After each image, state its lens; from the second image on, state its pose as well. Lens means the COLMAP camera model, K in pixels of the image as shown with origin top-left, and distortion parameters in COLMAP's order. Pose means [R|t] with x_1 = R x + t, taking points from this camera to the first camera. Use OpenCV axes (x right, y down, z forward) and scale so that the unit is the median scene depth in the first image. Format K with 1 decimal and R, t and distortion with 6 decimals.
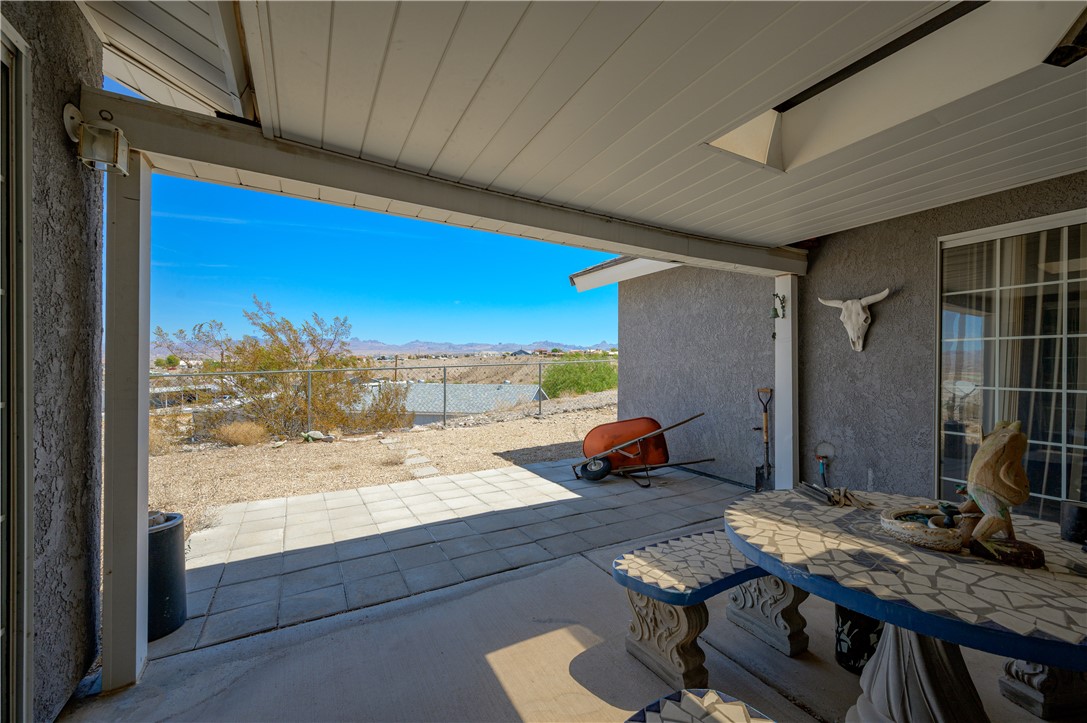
lens RADIAL K [[451.6, 0, 543.3], [0, 451.6, 365.7], [0, 0, 1]] dist [0.000699, -0.000136]
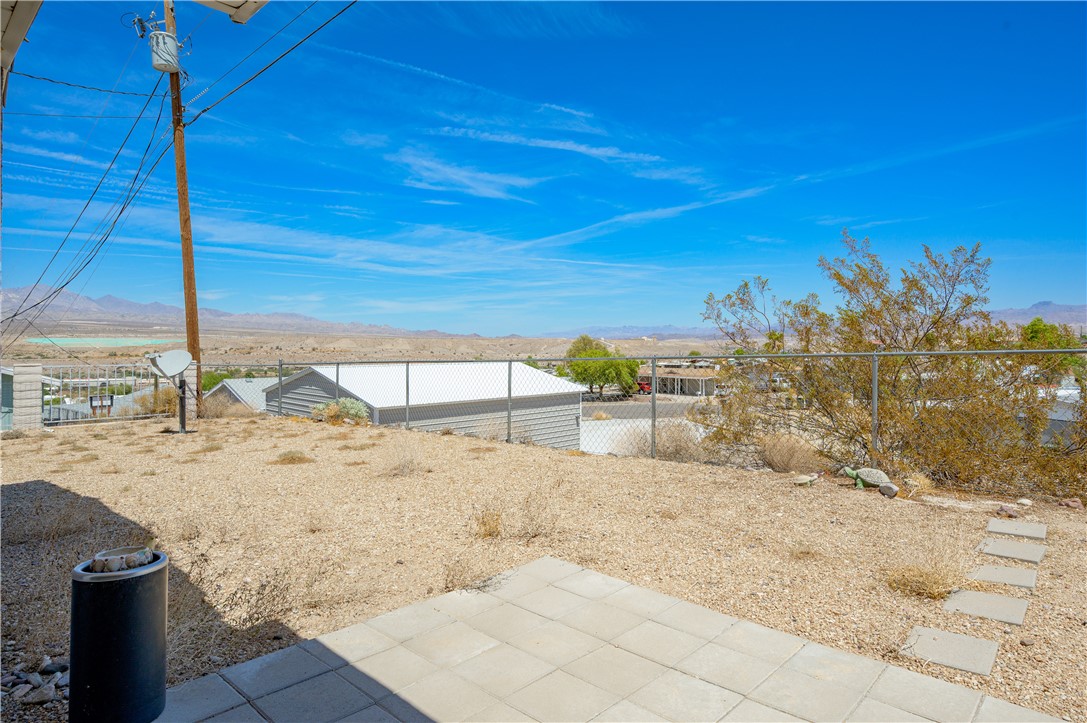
lens RADIAL K [[622.0, 0, 542.8], [0, 622.0, 355.9], [0, 0, 1]] dist [-0.003350, -0.000392]
pose [[0.279235, 0.022039, -0.959970, 0.117817], [0.000282, 0.999735, 0.023034, -0.006438], [0.960223, -0.006703, 0.279154, 0.610721]]
